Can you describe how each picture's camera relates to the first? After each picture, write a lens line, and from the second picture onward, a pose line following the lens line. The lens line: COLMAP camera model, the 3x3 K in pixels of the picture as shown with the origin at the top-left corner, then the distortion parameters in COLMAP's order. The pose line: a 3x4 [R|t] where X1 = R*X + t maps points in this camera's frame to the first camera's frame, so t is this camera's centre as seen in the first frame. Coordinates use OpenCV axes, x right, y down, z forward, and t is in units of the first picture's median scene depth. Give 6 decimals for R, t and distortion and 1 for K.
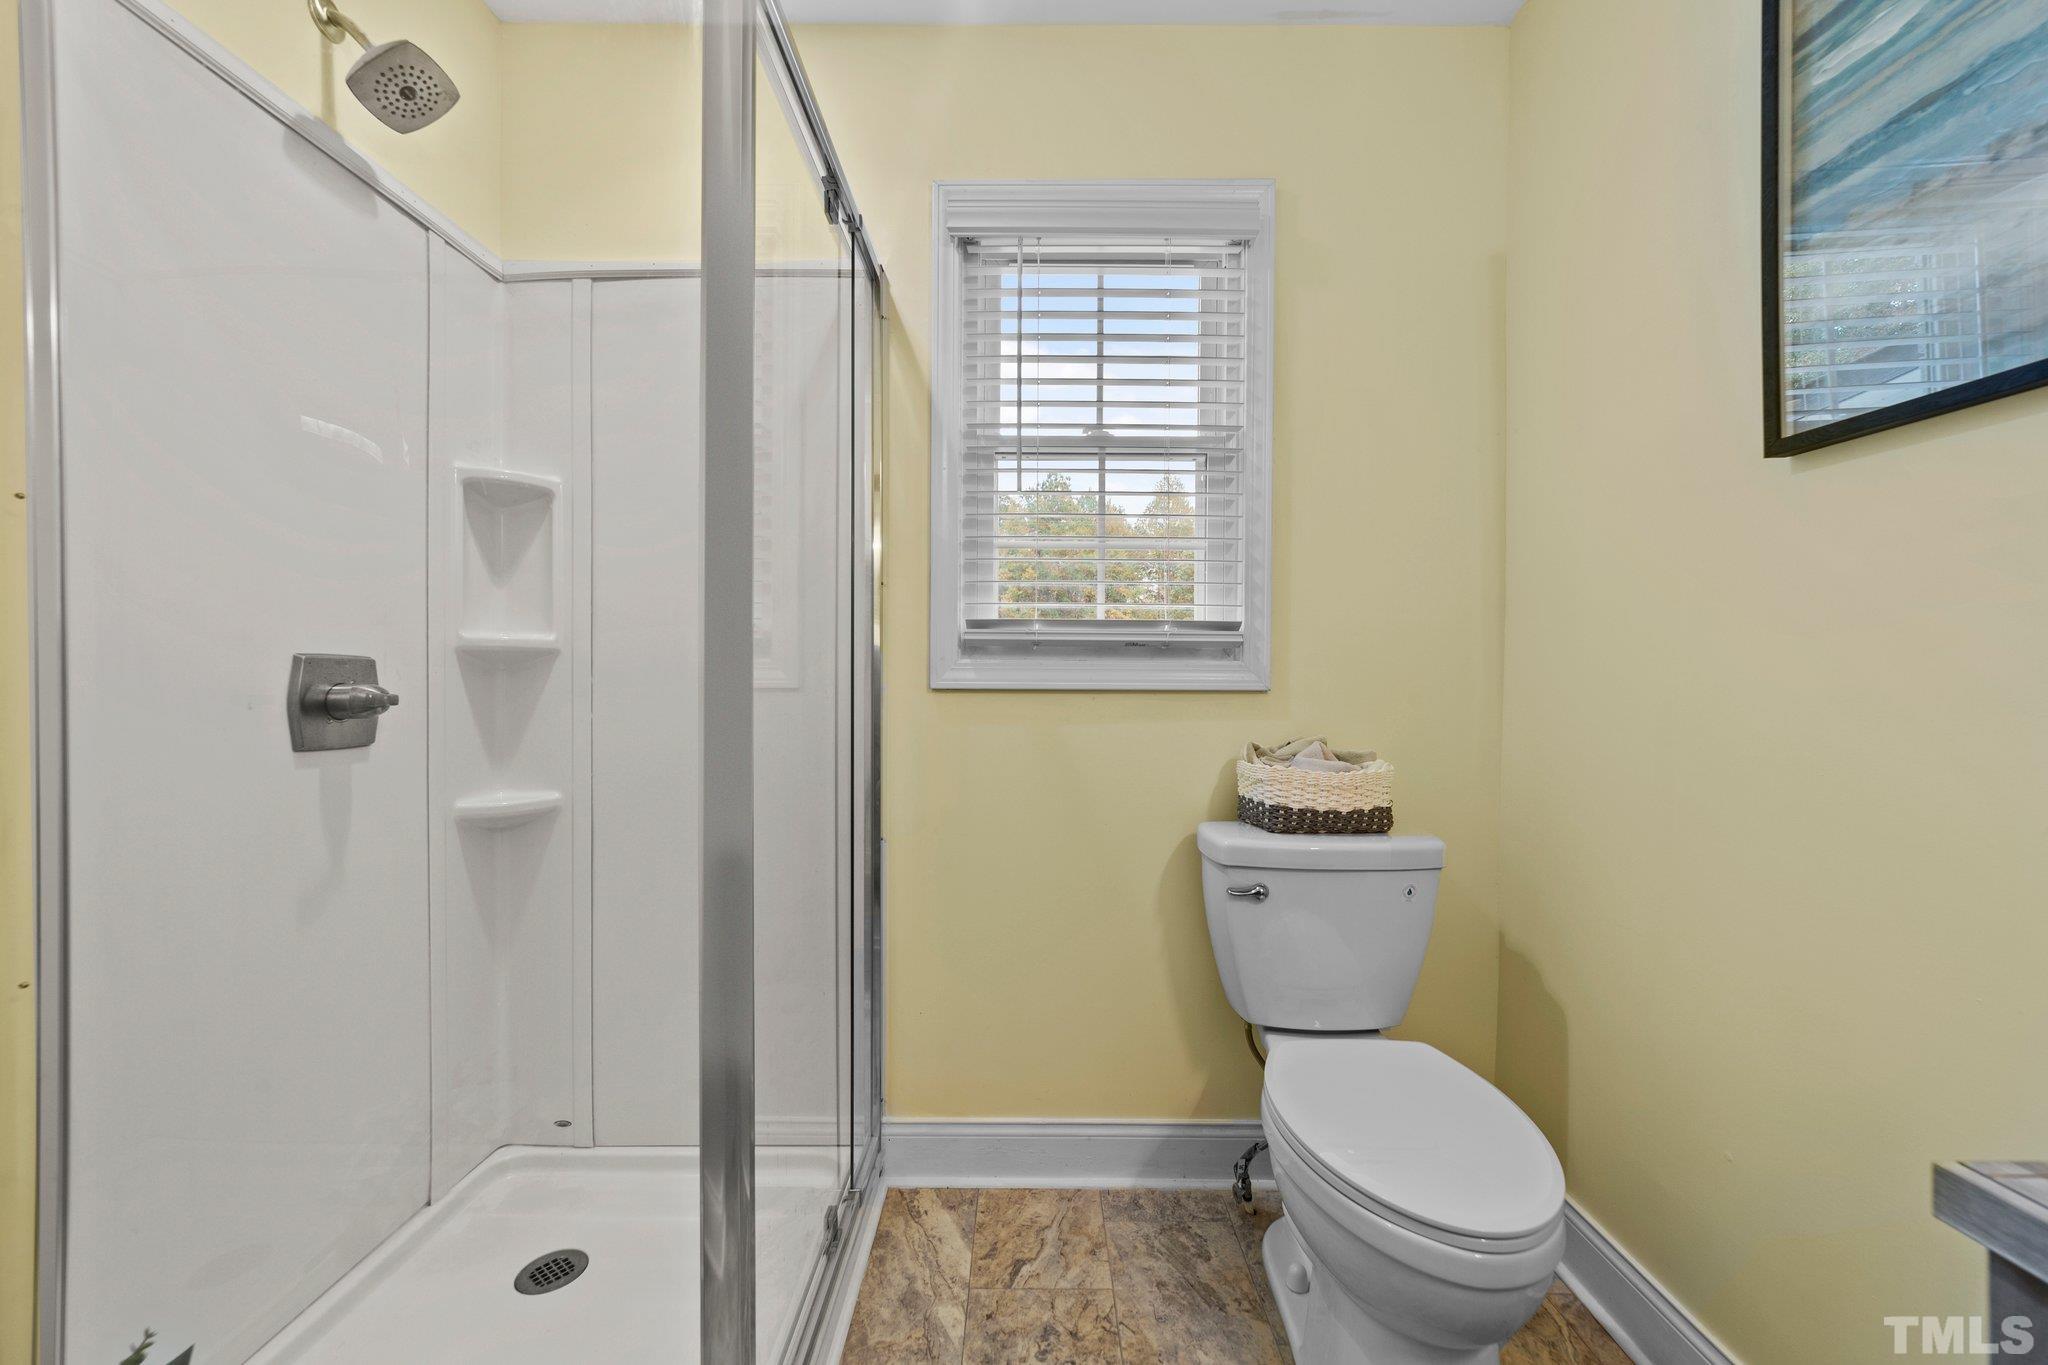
lens RADIAL K [[770.6, 0, 1031.3], [0, 770.6, 685.0], [0, 0, 1]] dist [0.000993, 0.000041]
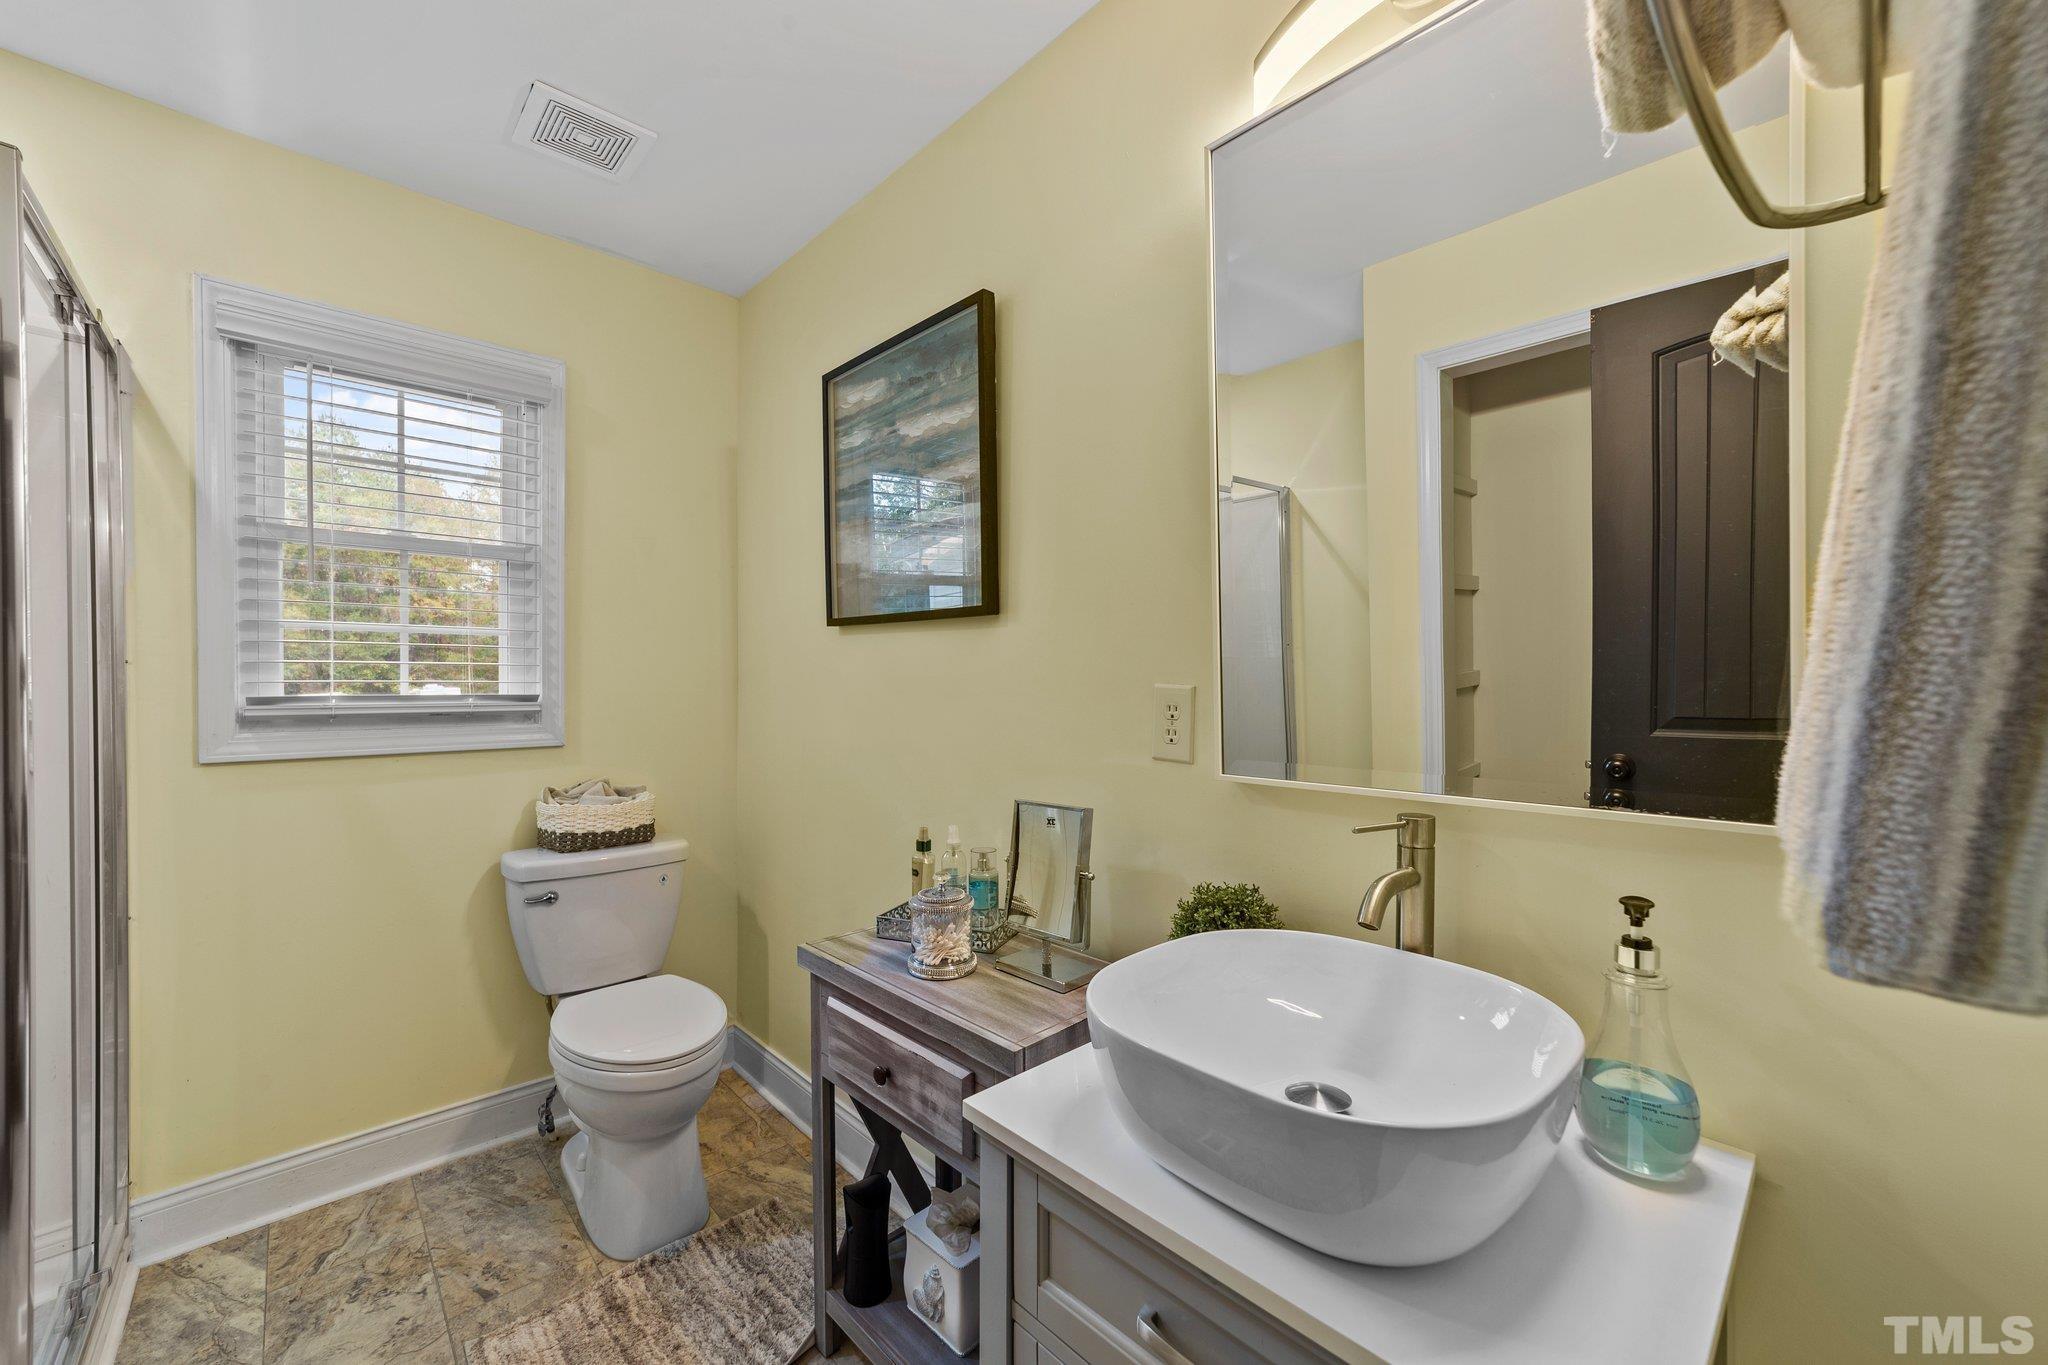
lens RADIAL K [[794.3, 0, 1029.9], [0, 794.3, 688.1], [0, 0, 1]] dist [-0.016207, 0.005656]
pose [[0.727038, -0.010835, 0.686511, -0.043587], [0.008174, 0.999941, 0.007125, -0.100941], [-0.686548, 0.000432, 0.727084, -0.569672]]
